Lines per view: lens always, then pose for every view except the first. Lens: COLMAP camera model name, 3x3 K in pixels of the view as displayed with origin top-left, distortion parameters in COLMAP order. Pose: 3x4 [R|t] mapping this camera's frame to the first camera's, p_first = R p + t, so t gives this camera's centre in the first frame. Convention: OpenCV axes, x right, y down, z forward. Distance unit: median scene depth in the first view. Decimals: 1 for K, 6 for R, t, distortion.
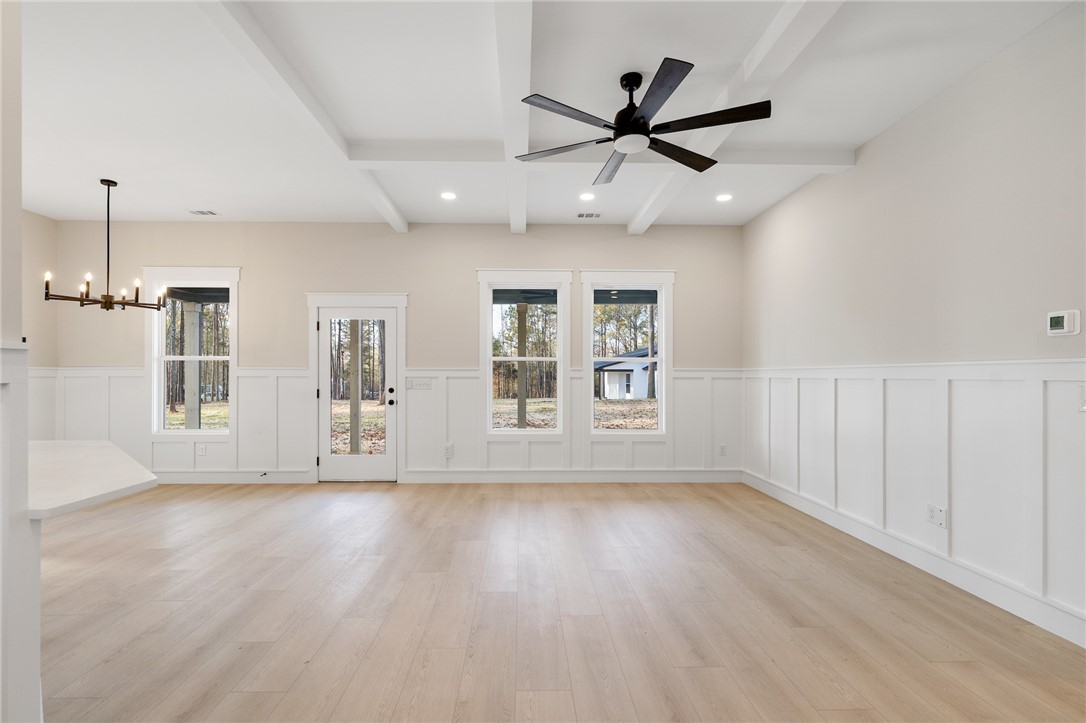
lens RADIAL K [[514.3, 0, 538.1], [0, 514.3, 370.9], [0, 0, 1]] dist [-0.002026, 0.000079]
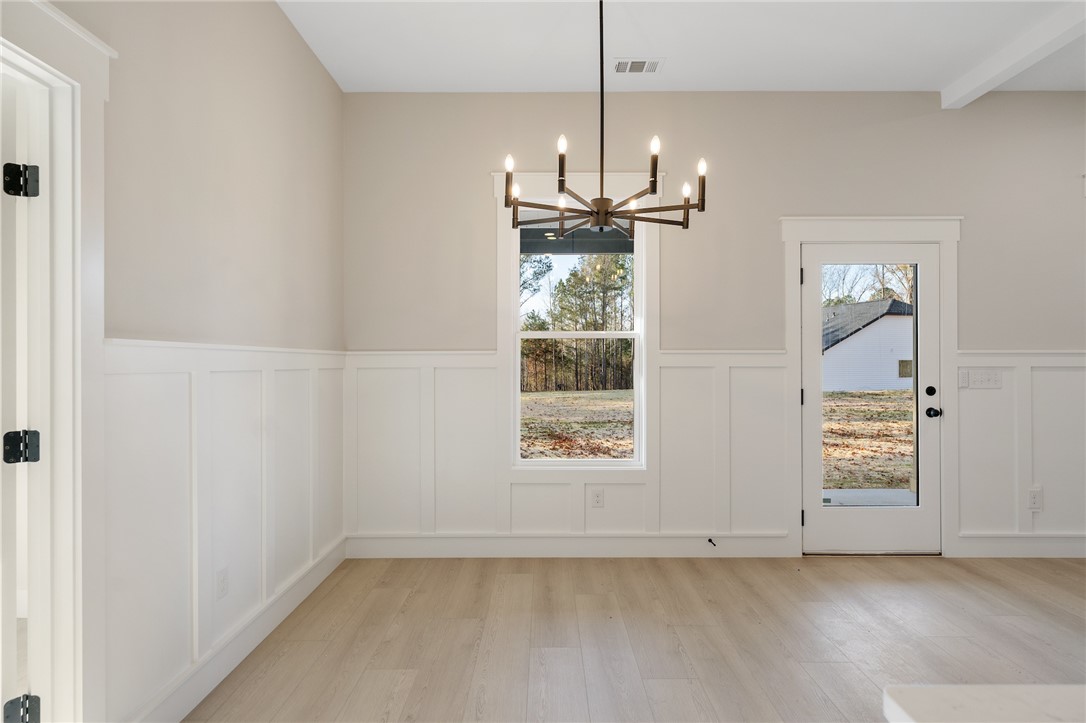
lens RADIAL K [[595.6, 0, 541.1], [0, 595.6, 366.2], [0, 0, 1]] dist [-0.004794, -0.000461]
pose [[0.999644, -0.001912, -0.026598, -0.692481], [0.002270, 0.999907, 0.013413, 0.001408], [0.026570, -0.013469, 0.999556, 0.347319]]
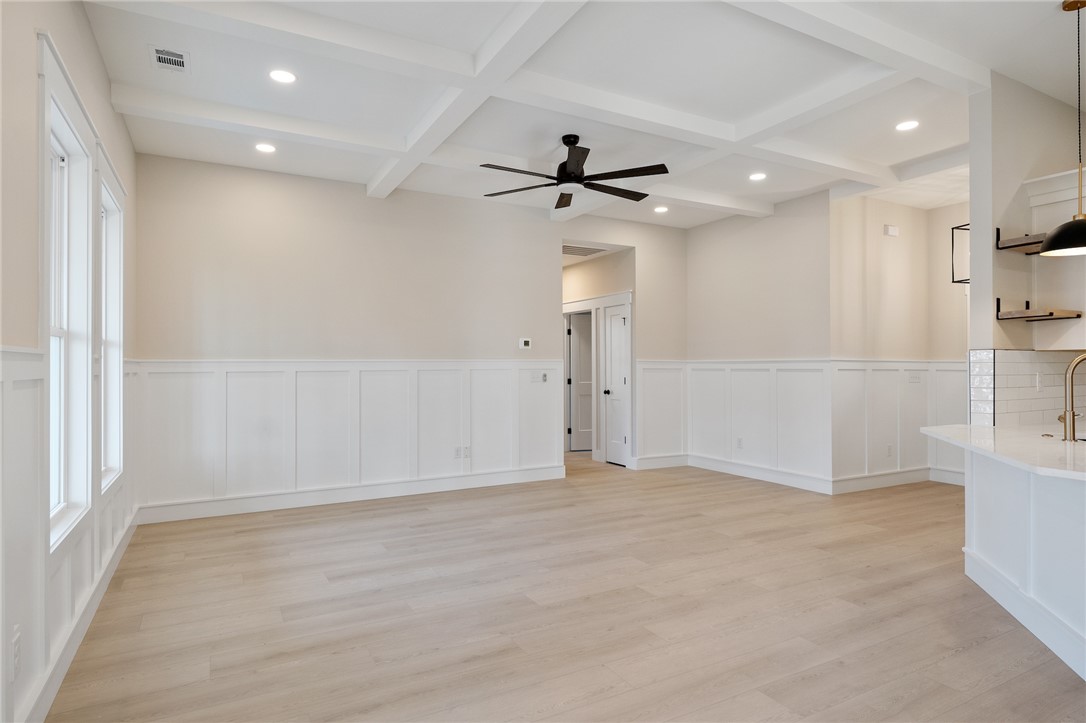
lens RADIAL K [[595.6, 0, 542.1], [0, 595.6, 364.4], [0, 0, 1]] dist [-0.004794, -0.000461]
pose [[-0.453331, 0.003889, 0.891334, -0.577465], [-0.004344, 0.999969, -0.006573, 0.005732], [-0.891332, -0.006851, -0.453300, 0.902184]]
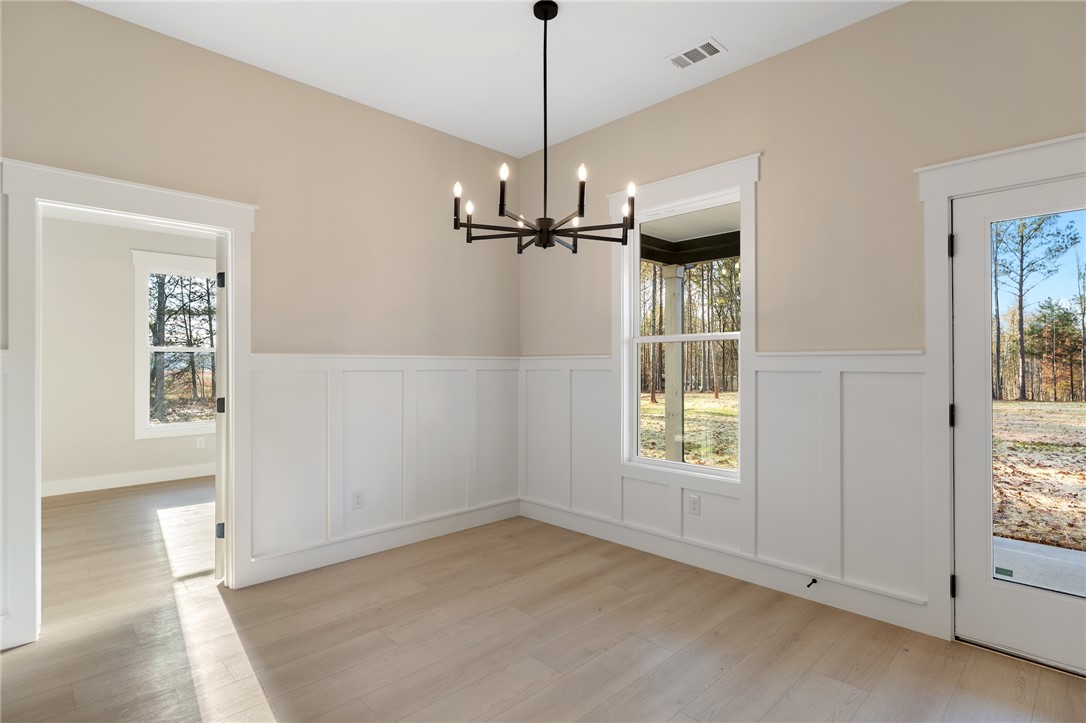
lens RADIAL K [[550.6, 0, 538.2], [0, 550.6, 365.3], [0, 0, 1]] dist [0.002804, -0.001345]
pose [[0.678268, 0.001171, -0.734814, -0.331981], [0.005458, 0.999963, 0.006632, 0.000521], [0.734794, -0.008509, 0.678237, 0.476206]]
